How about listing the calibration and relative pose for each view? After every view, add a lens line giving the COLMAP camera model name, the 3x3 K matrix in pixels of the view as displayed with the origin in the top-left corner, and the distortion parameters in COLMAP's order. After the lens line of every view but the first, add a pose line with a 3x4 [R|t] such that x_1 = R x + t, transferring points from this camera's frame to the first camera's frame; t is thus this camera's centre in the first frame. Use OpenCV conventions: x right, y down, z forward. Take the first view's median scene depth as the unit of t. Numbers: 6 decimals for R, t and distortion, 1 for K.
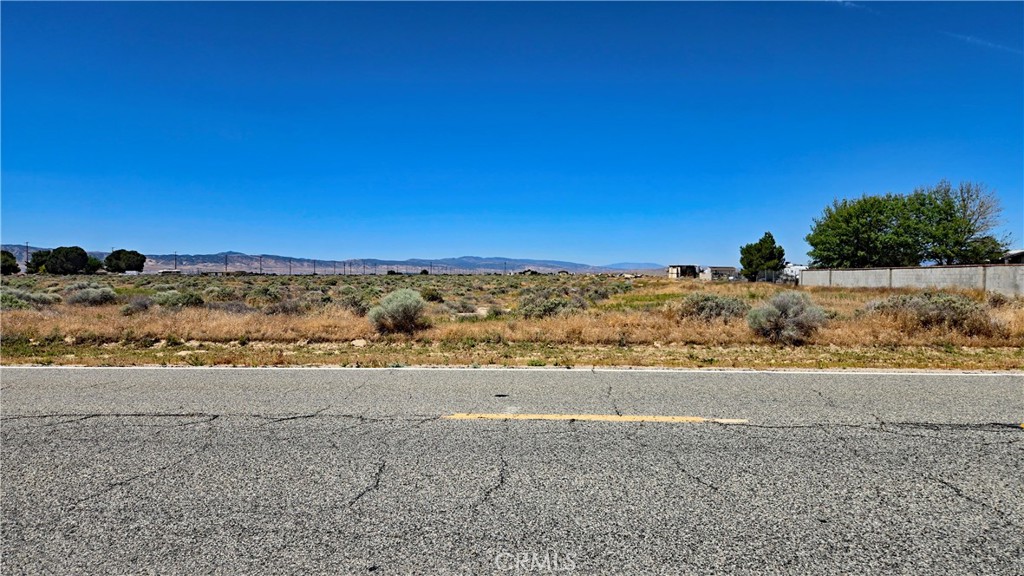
lens RADIAL K [[686.3, 0, 513.9], [0, 686.3, 297.2], [0, 0, 1]] dist [0.075220, -0.056577]
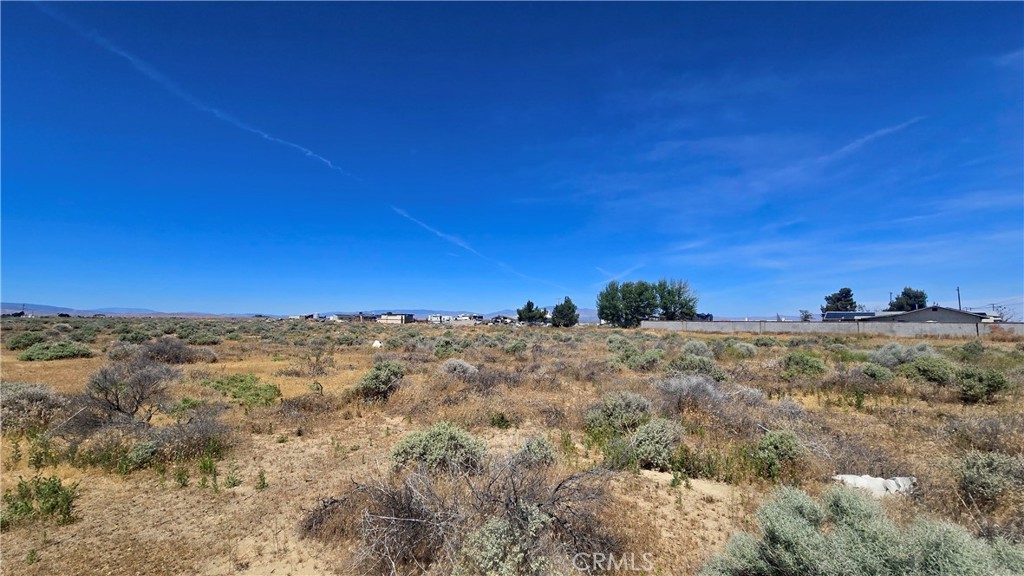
lens RADIAL K [[416.2, 0, 509.2], [0, 416.2, 290.1], [0, 0, 1]] dist [-0.006903, 0.002888]
pose [[0.597538, 0.066207, 0.799103, -0.122358], [0.016401, 0.995368, -0.094732, -0.004561], [-0.801673, 0.069712, 0.593684, 0.130542]]
